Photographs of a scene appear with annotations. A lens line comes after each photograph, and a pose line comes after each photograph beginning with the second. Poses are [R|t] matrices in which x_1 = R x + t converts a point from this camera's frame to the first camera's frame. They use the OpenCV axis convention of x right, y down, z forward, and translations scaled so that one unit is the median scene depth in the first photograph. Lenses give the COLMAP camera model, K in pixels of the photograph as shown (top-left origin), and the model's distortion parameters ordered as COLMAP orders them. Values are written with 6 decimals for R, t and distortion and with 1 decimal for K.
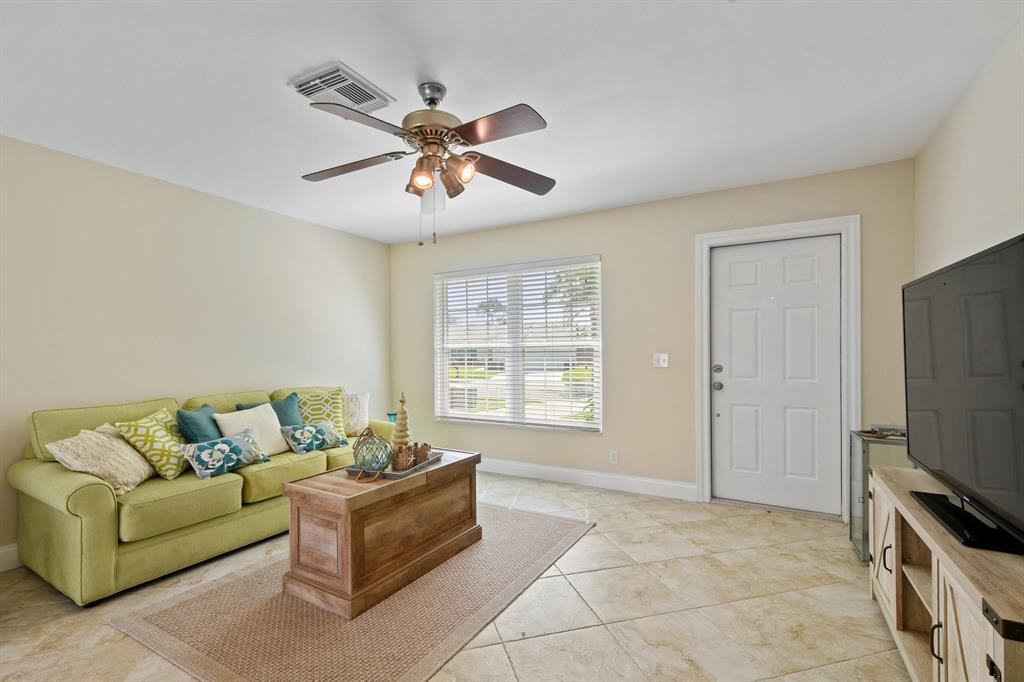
lens RADIAL K [[452.4, 0, 510.4], [0, 452.4, 353.1], [0, 0, 1]] dist [0.008092, -0.000702]
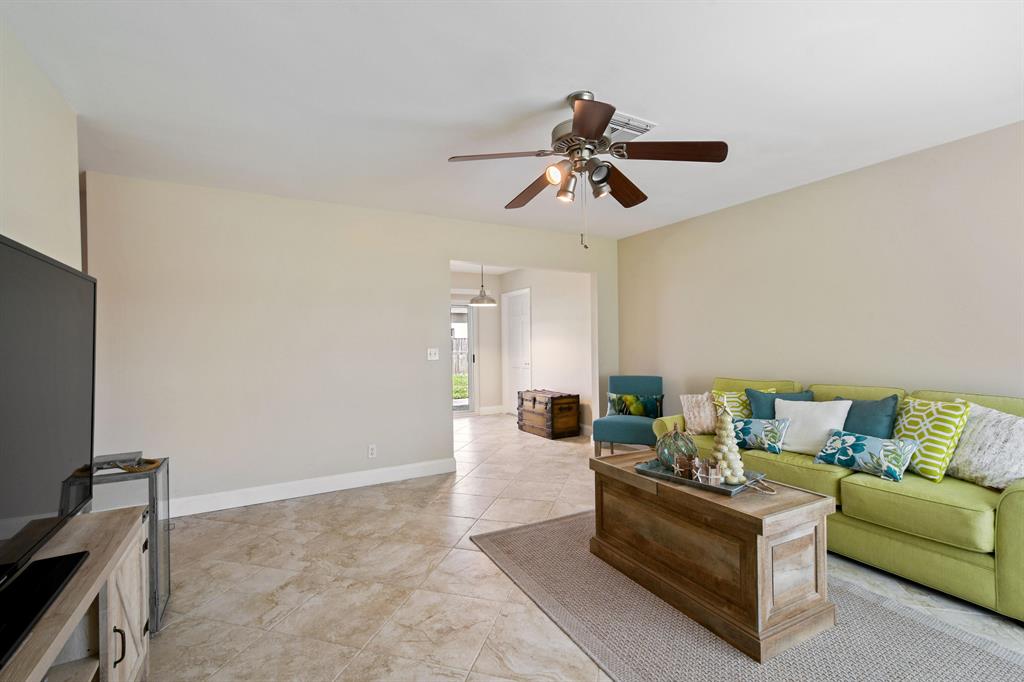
lens RADIAL K [[463.9, 0, 507.2], [0, 463.9, 346.7], [0, 0, 1]] dist [0.008816, -0.001520]
pose [[-0.529467, 0.022818, -0.848024, 0.734736], [0.014980, 0.999734, 0.017548, -0.020201], [0.848199, -0.003413, -0.529667, 1.248031]]
